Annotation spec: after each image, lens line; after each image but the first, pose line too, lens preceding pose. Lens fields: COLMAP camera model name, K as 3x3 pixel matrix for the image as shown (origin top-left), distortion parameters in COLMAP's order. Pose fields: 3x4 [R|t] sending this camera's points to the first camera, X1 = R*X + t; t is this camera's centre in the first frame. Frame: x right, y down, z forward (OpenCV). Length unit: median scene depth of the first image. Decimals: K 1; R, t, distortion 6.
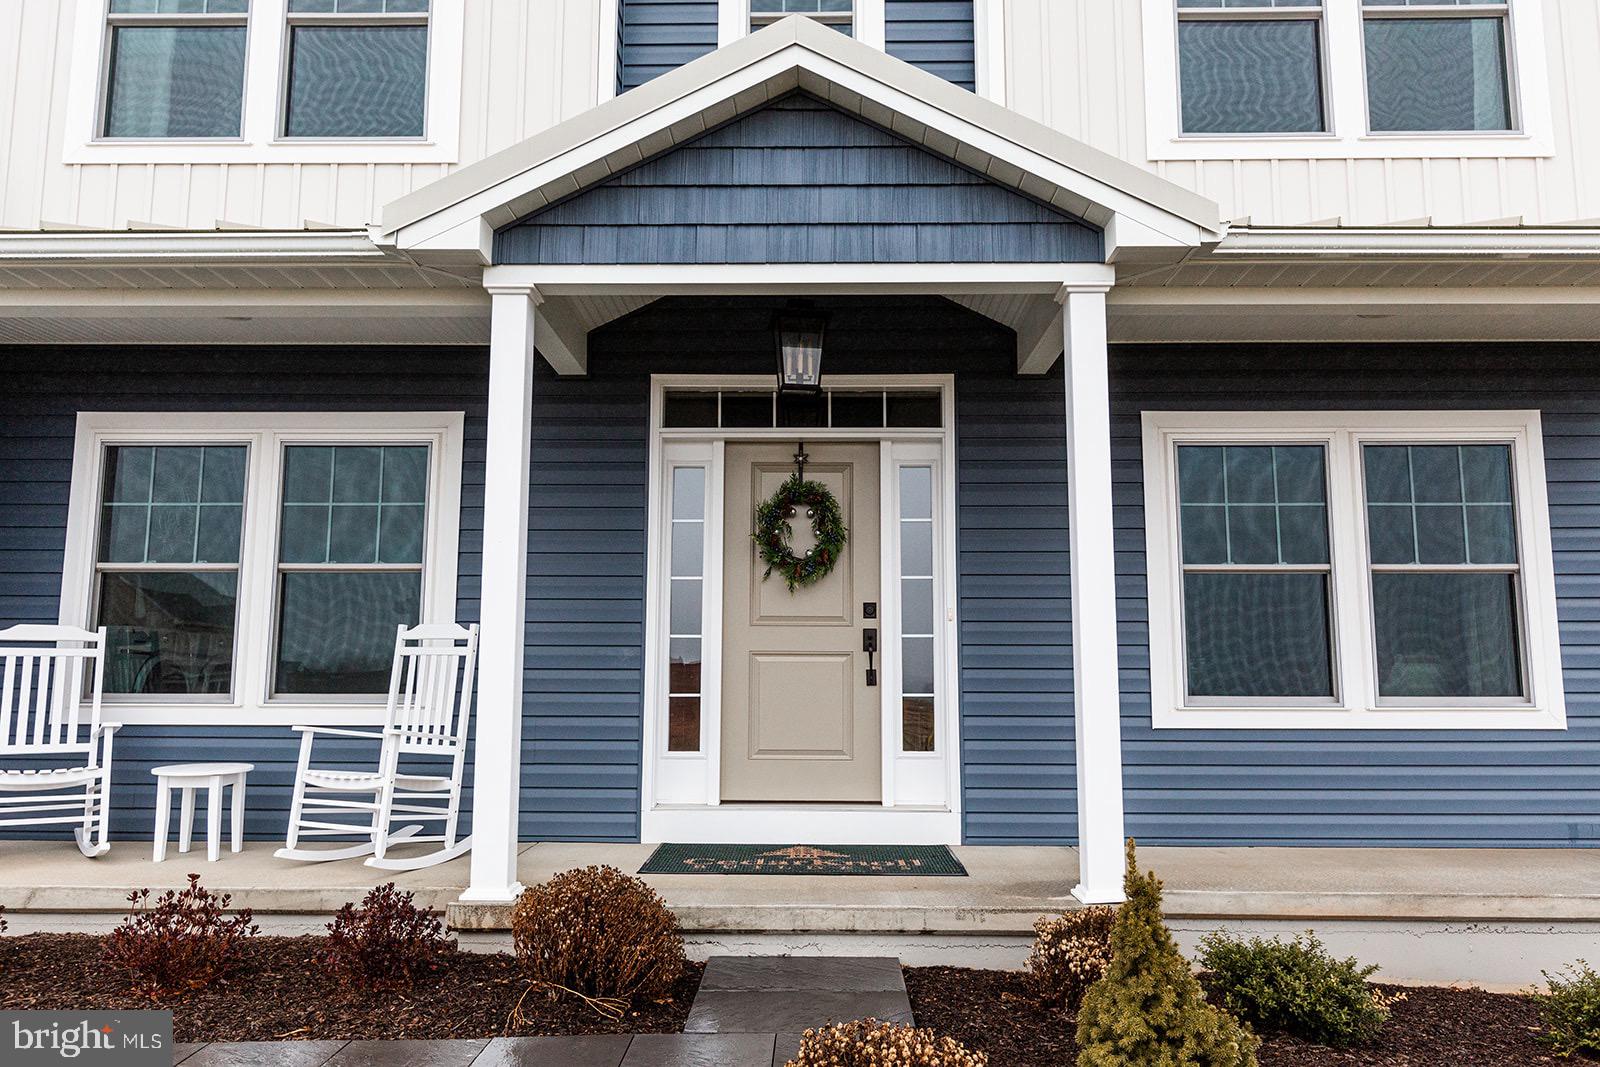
lens RADIAL K [[1137.1, 0, 787.4], [0, 1137.1, 520.3], [0, 0, 1]] dist [0.005624, -0.005446]
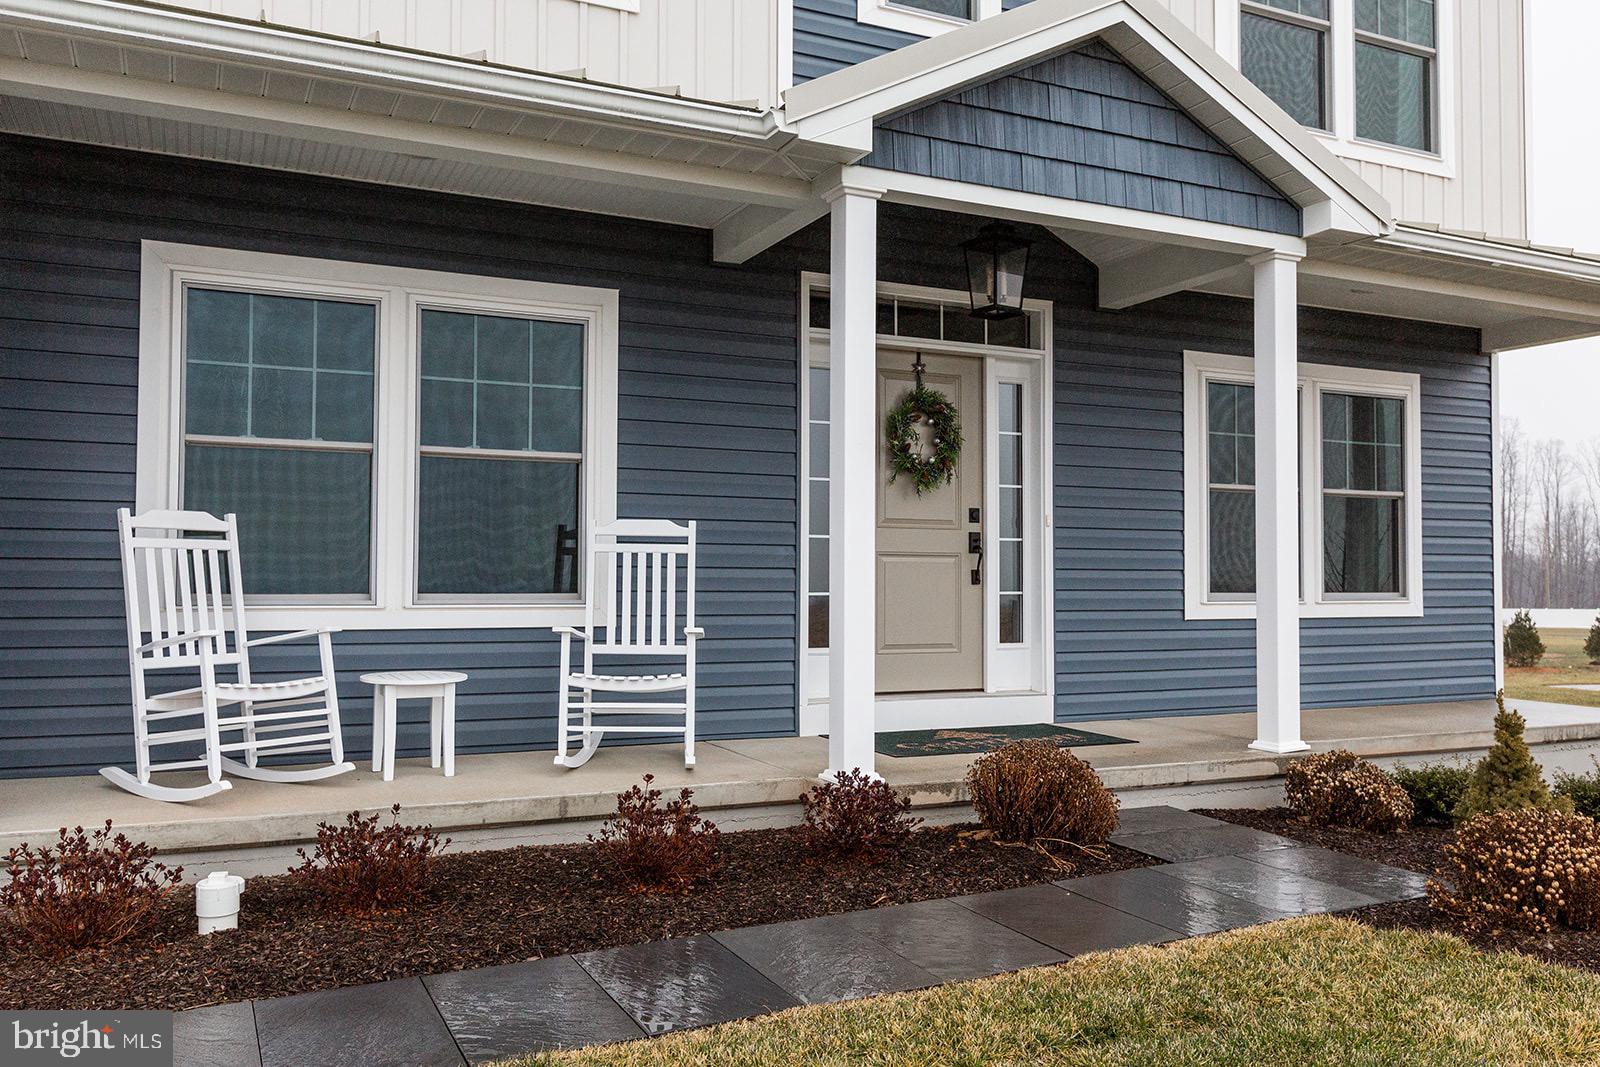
lens RADIAL K [[1269.1, 0, 800.0], [0, 1269.1, 533.5], [0, 0, 1]] dist [-0.001628, 0.000609]
pose [[0.895488, 0.017002, 0.444761, -0.643498], [-0.062116, 0.994265, 0.087058, 0.001968], [-0.440730, -0.105587, 0.891408, -0.001623]]
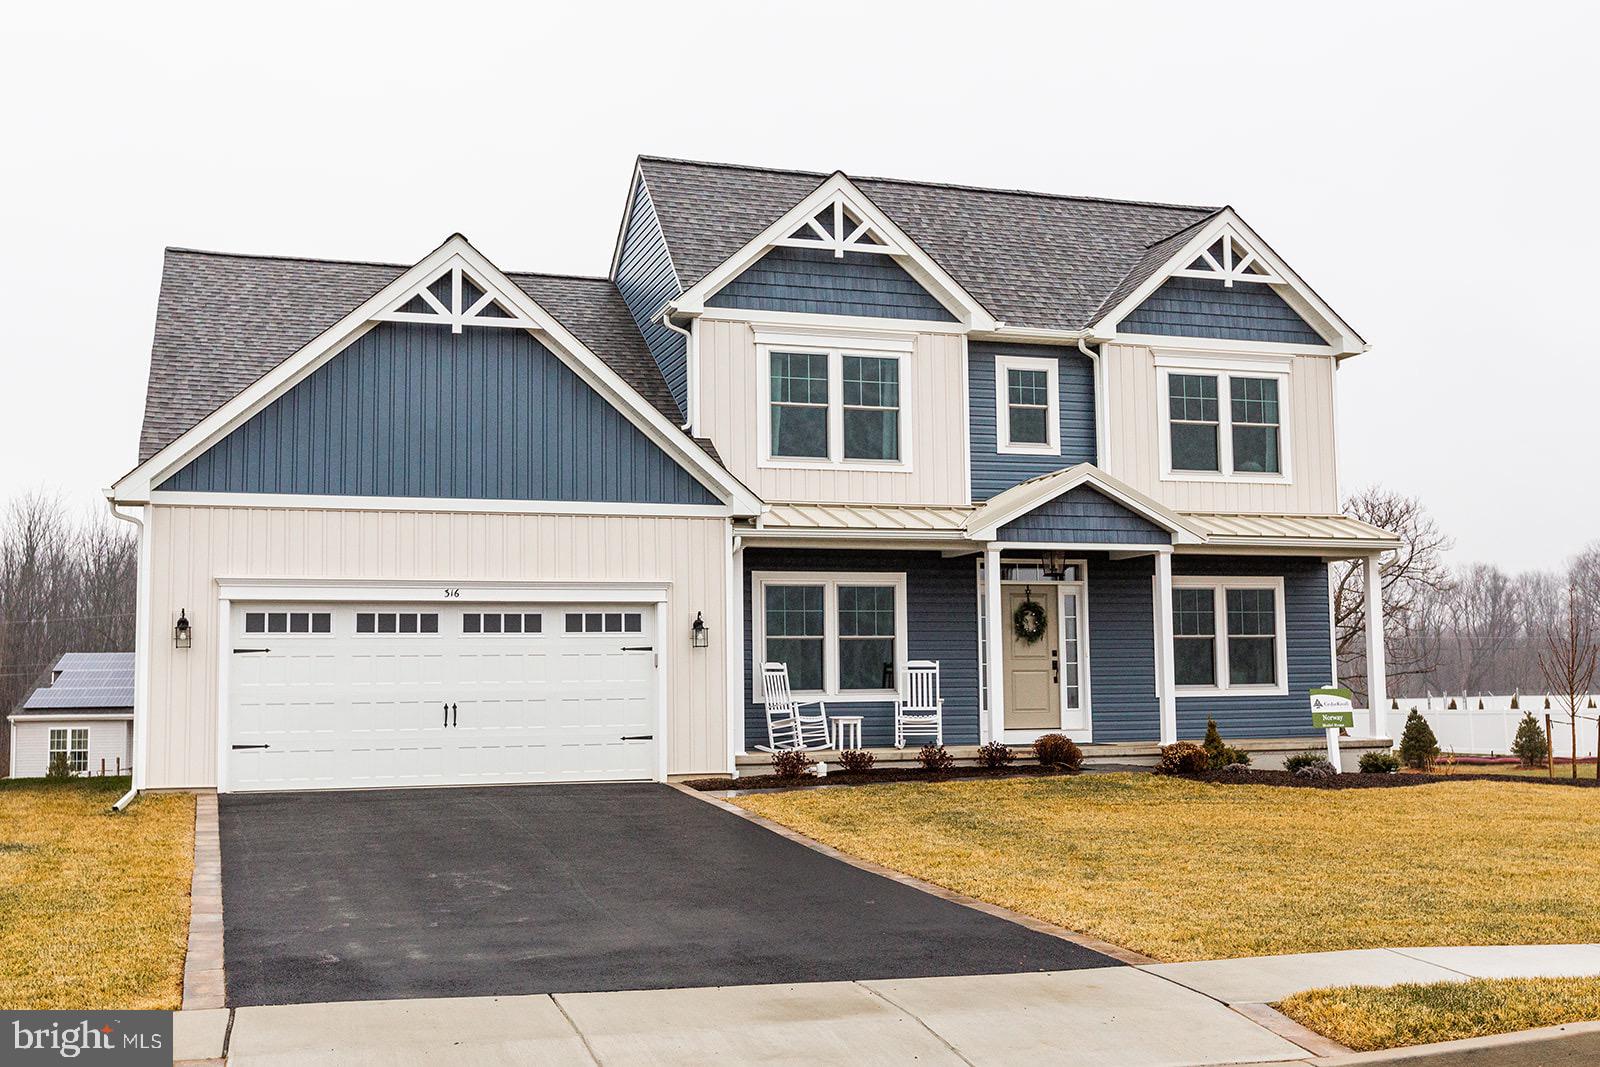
lens RADIAL K [[1575.4, 0, 800.0], [0, 1575.4, 533.5], [0, 0, 1]] dist [0.006308, 0.003170]
pose [[0.947027, 0.017038, 0.320702, -1.671689], [-0.029027, 0.999046, 0.032639, -0.298903], [-0.319840, -0.040219, 0.946618, -2.227452]]
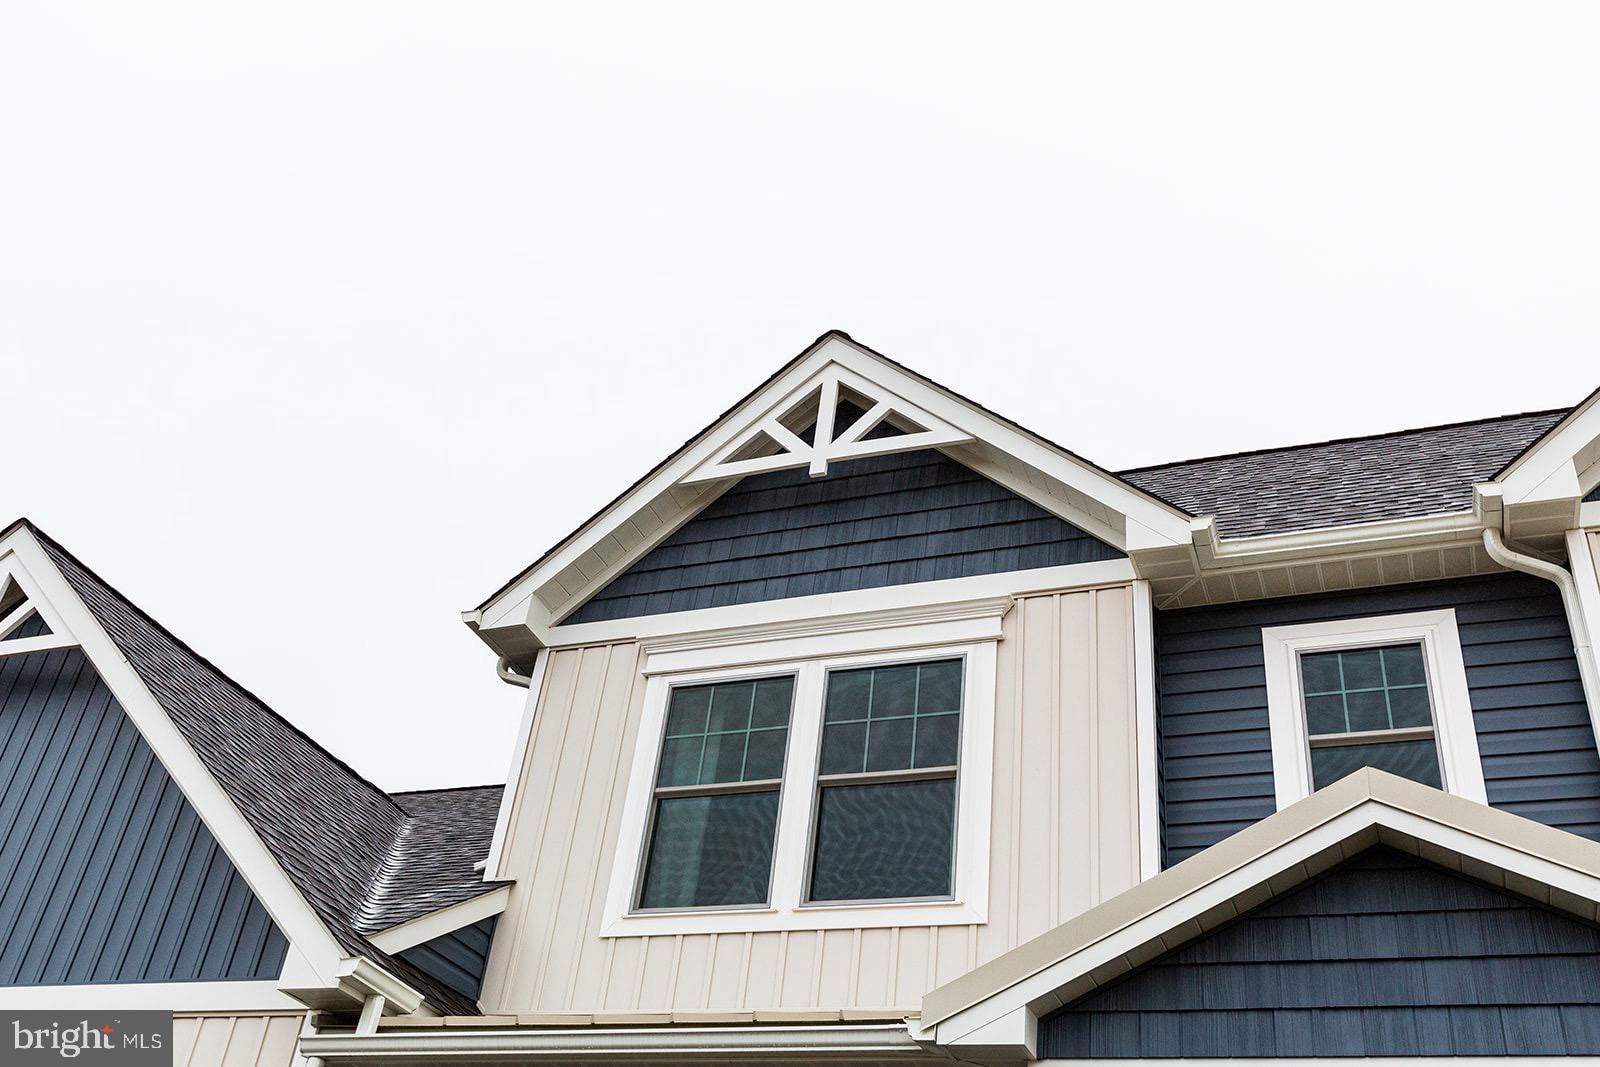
lens RADIAL K [[1481.8, 0, 808.4], [0, 1481.8, 531.3], [0, 0, 1]] dist [0.002389, -0.001182]
pose [[0.935572, -0.119005, -0.332481, 0.005125], [-0.056675, 0.878703, -0.473993, -0.023597], [0.348560, 0.462298, 0.815345, -0.157418]]
